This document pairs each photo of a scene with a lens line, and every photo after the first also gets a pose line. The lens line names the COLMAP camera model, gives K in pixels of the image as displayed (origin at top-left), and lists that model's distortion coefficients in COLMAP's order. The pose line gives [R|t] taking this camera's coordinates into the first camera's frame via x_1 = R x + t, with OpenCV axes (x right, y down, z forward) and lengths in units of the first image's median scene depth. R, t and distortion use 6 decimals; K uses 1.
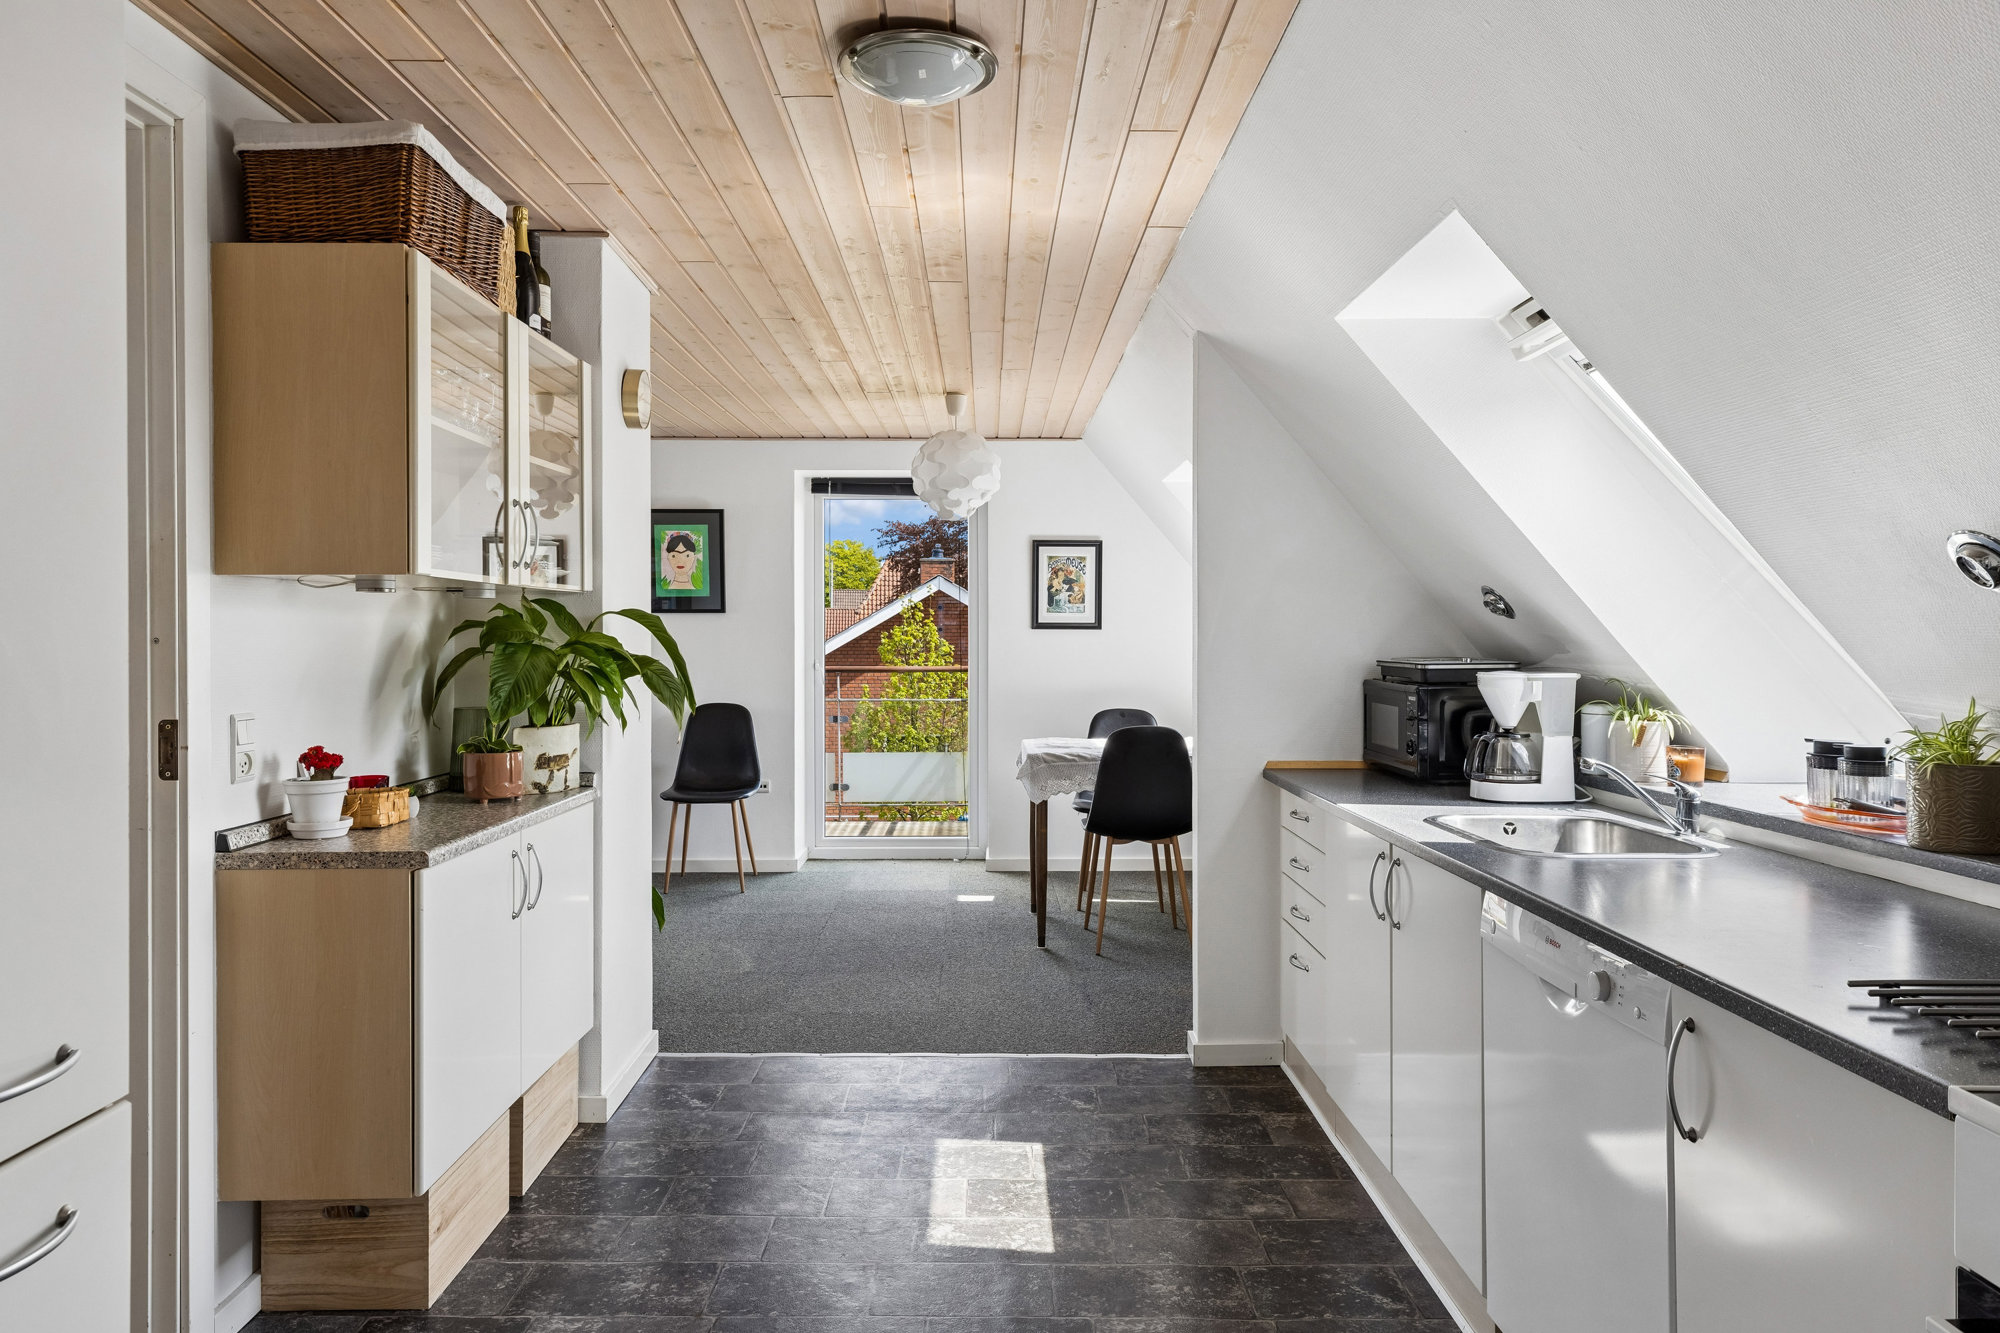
lens RADIAL K [[1261.5, 0, 1021.6], [0, 1261.5, 665.3], [0, 0, 1]] dist [-0.002283, 0.000339]
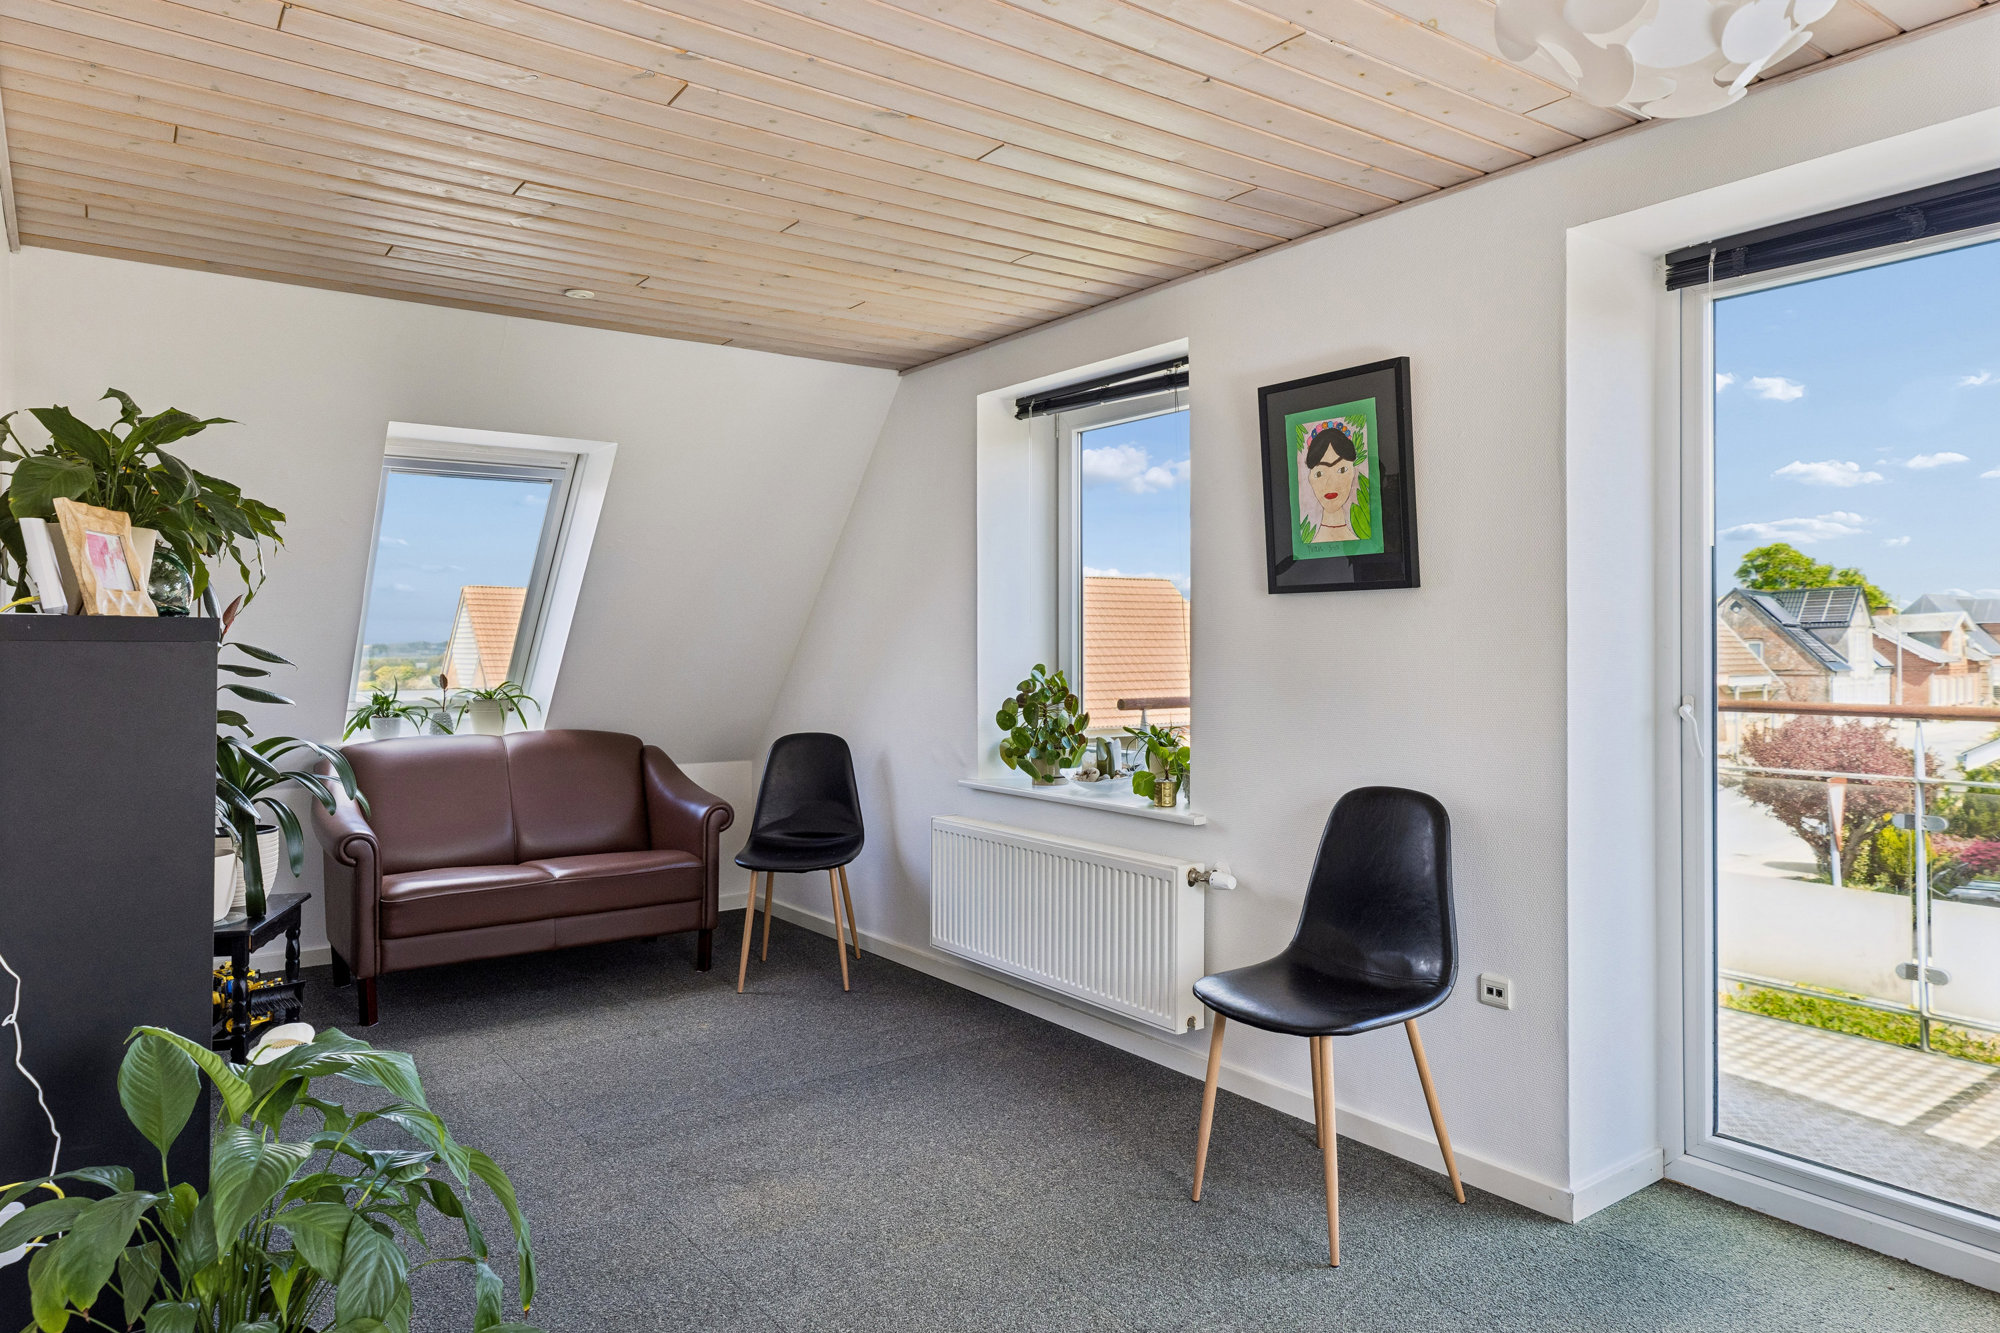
lens RADIAL K [[1237.7, 0, 1015.4], [0, 1237.7, 642.9], [0, 0, 1]] dist [0.012905, 0.002360]
pose [[0.577312, -0.002238, -0.816521, 0.042961], [-0.016343, 0.999764, -0.014296, -0.013034], [0.816360, 0.021597, 0.577139, 0.618322]]
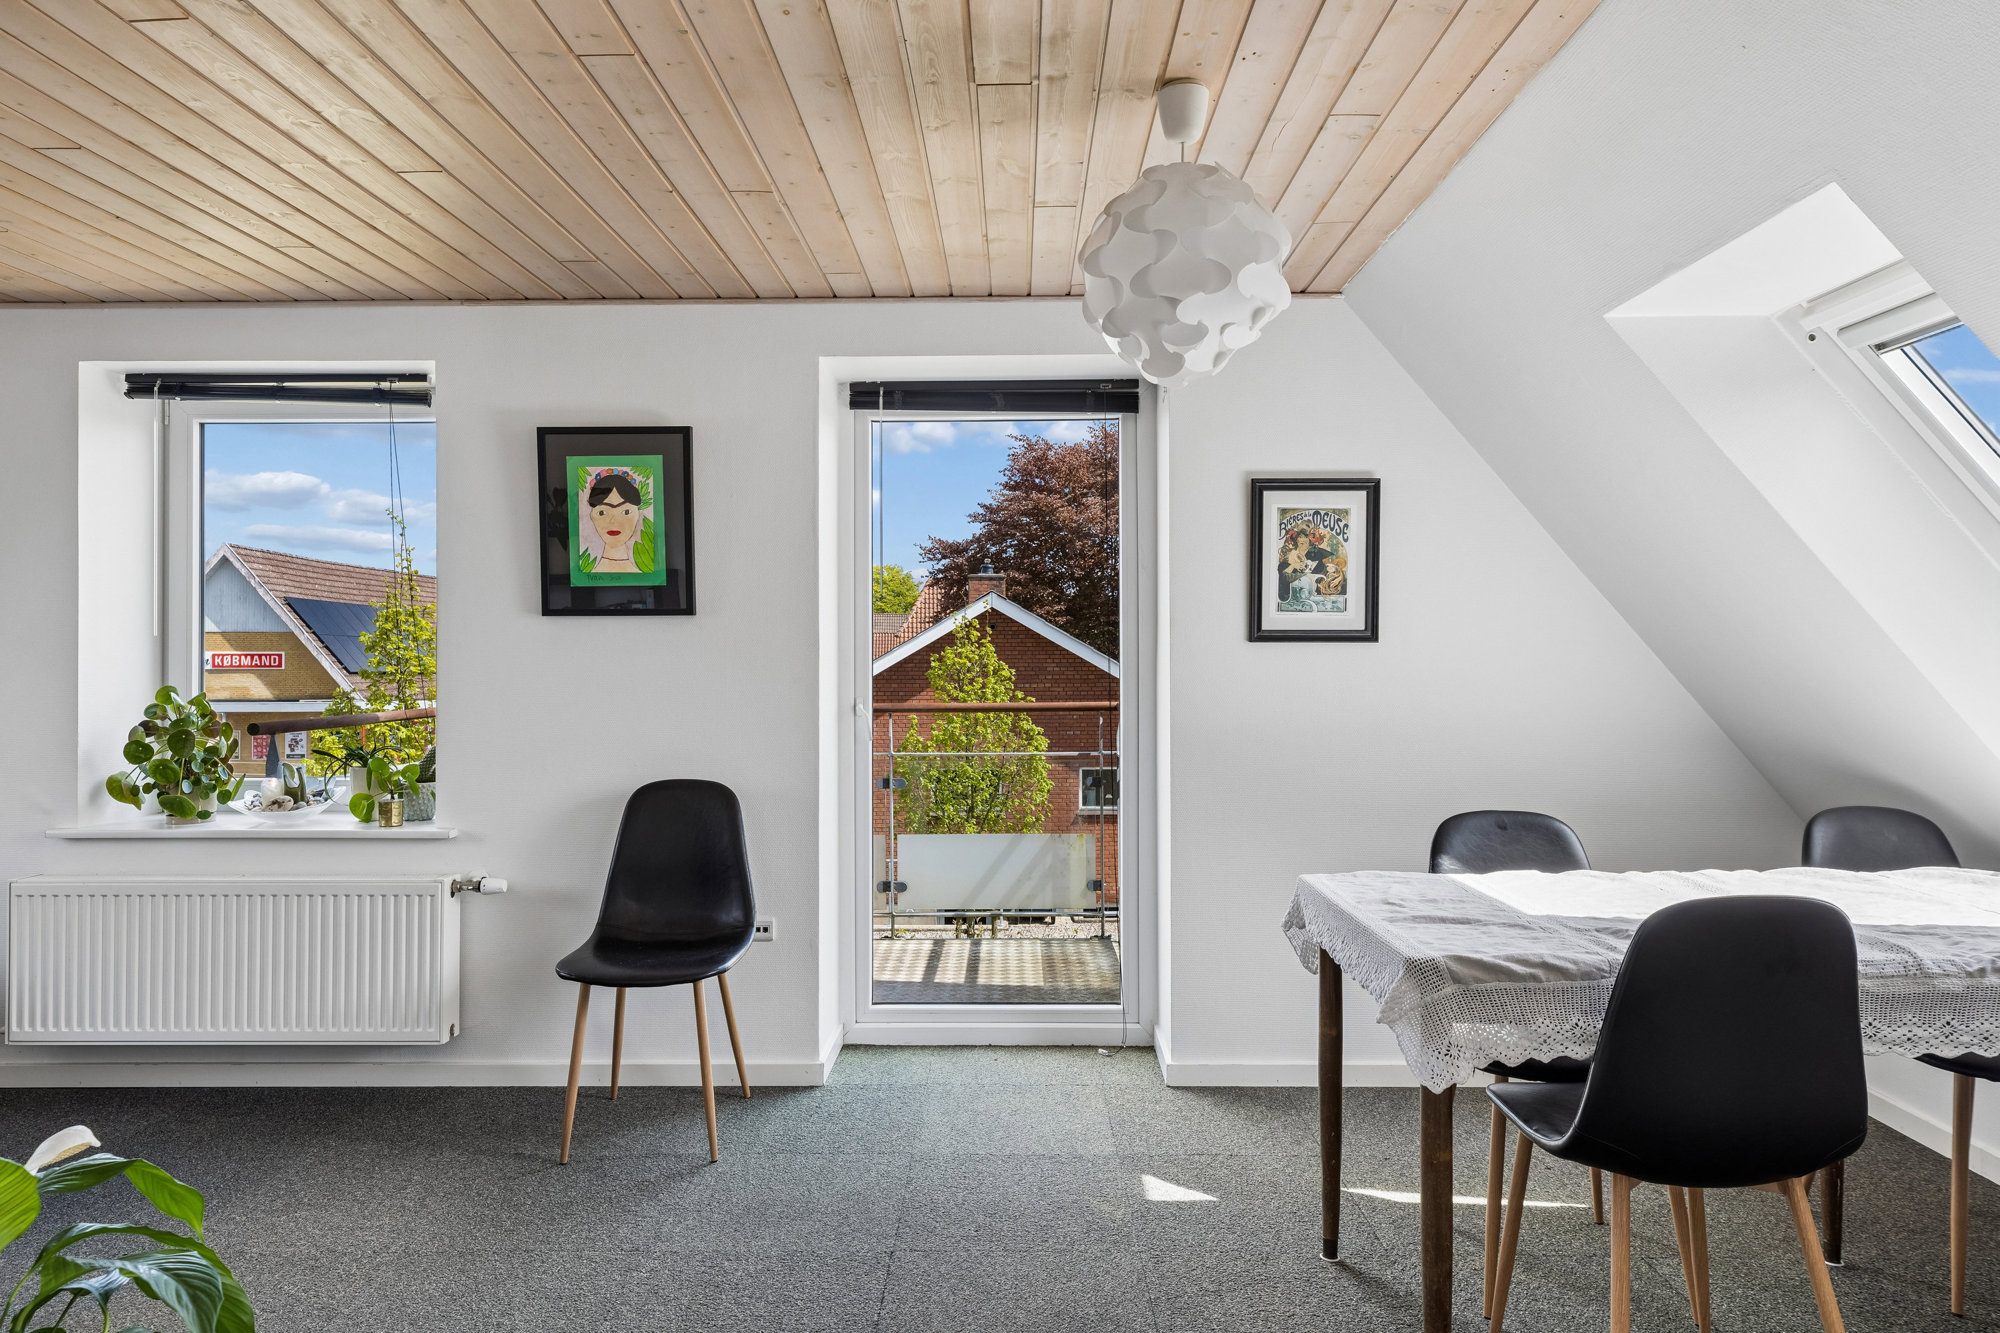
lens RADIAL K [[1237.7, 0, 995.4], [0, 1237.7, 654.4], [0, 0, 1]] dist [0.012905, 0.002360]
pose [[0.998797, -0.004617, -0.048815, -0.075775], [0.003305, 0.999632, -0.026925, -0.009264], [0.048921, 0.026731, 0.998445, 0.457756]]
